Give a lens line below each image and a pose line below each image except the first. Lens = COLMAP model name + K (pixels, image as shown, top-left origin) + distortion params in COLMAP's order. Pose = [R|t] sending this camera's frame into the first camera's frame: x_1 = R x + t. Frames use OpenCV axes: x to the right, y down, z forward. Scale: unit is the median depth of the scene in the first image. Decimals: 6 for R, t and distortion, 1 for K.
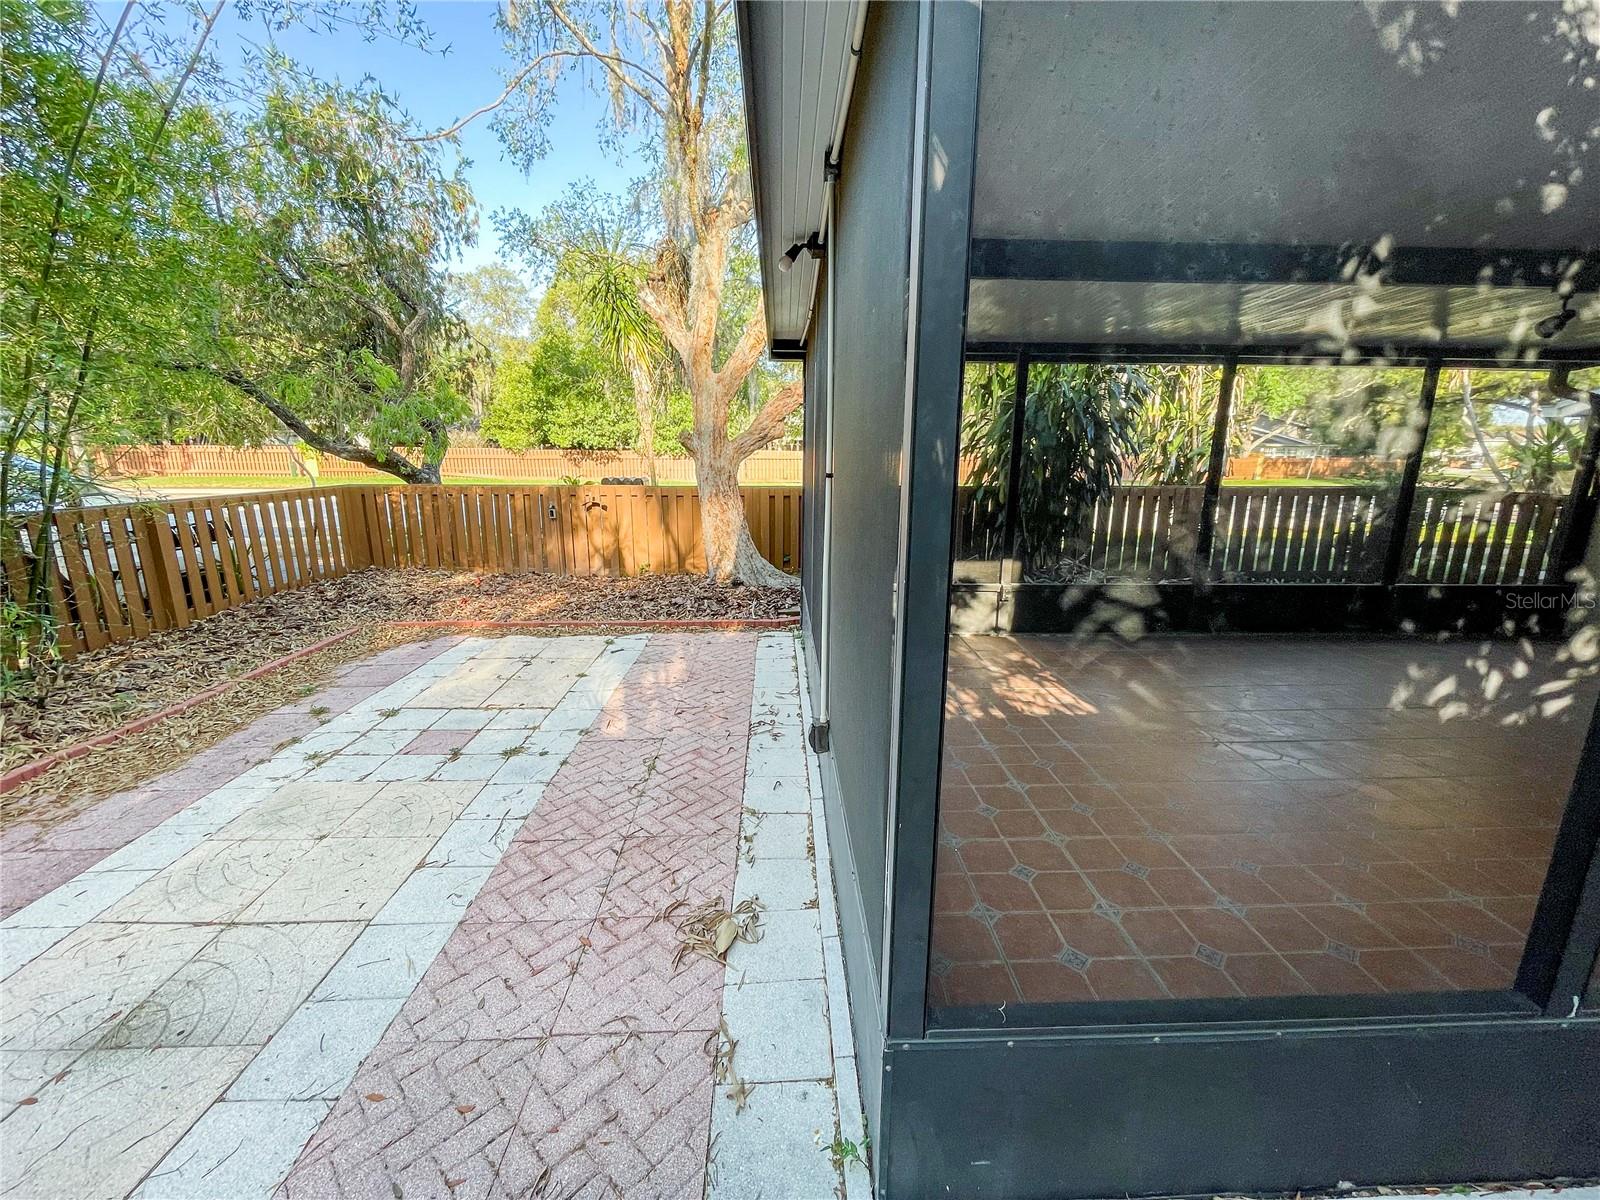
lens RADIAL K [[646.9, 0, 800.0], [0, 646.9, 600.0], [0, 0, 1]] dist [-0.004942, 0.000104]
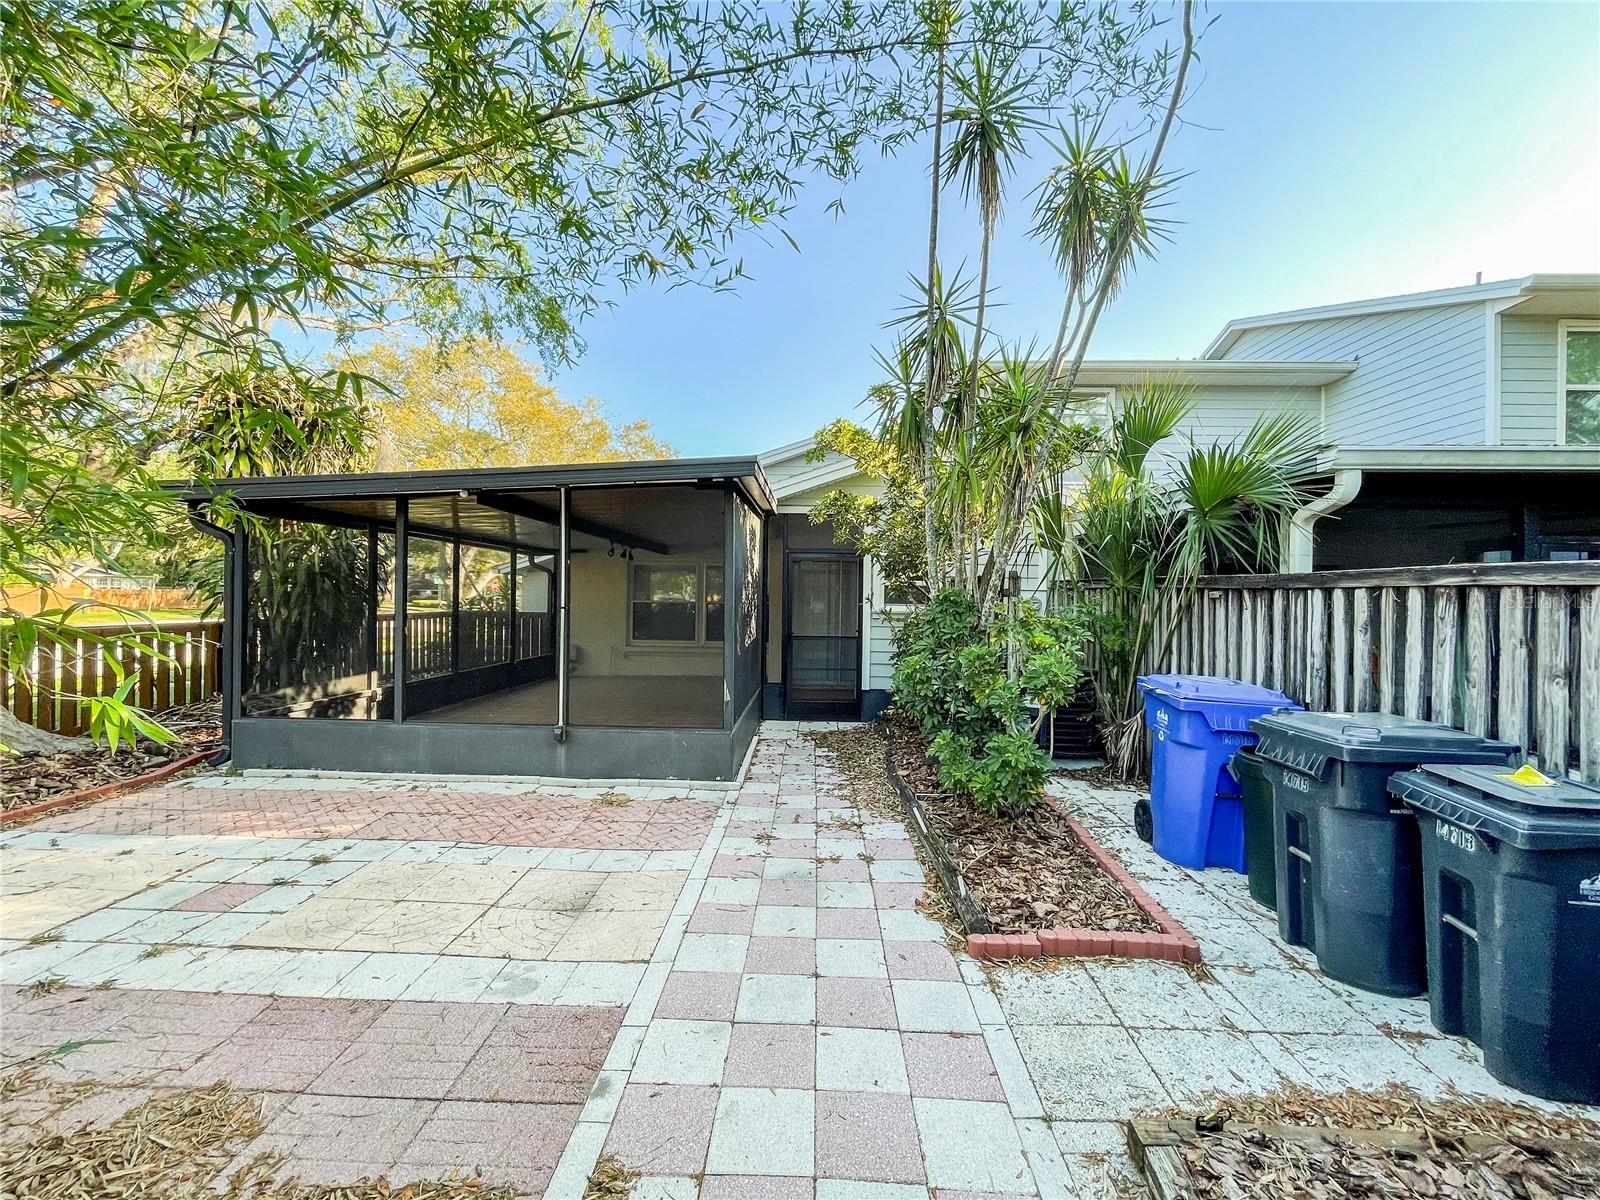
lens RADIAL K [[646.9, 0, 800.0], [0, 646.9, 600.0], [0, 0, 1]] dist [-0.004942, 0.000104]
pose [[0.057981, -0.007289, 0.998291, -1.511677], [0.206526, 0.978429, -0.004851, -0.027270], [-0.976722, 0.206454, 0.058236, 0.037854]]
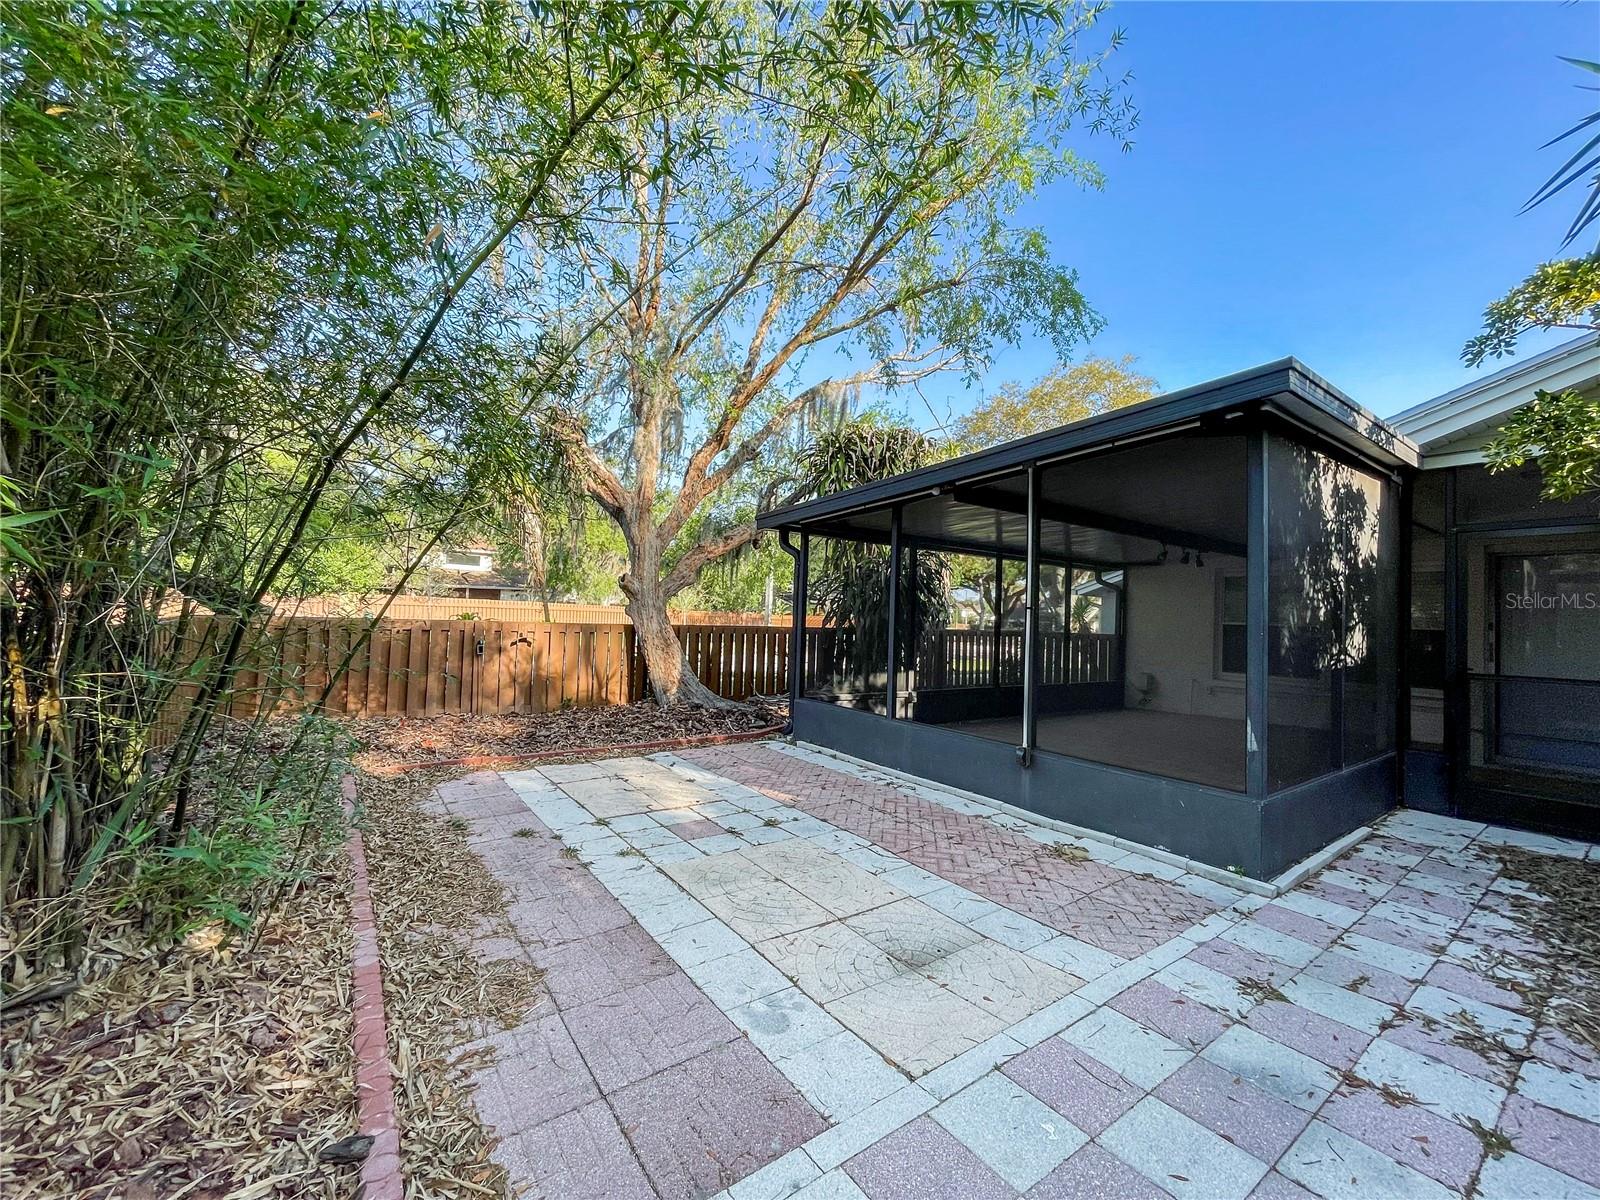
lens RADIAL K [[648.7, 0, 800.0], [0, 648.7, 600.0], [0, 0, 1]] dist [-0.002398, -0.000251]
pose [[0.827771, 0.038444, 0.559747, -1.117175], [0.093606, 0.974205, -0.205337, 0.079896], [-0.553202, 0.222368, 0.802820, -0.121029]]
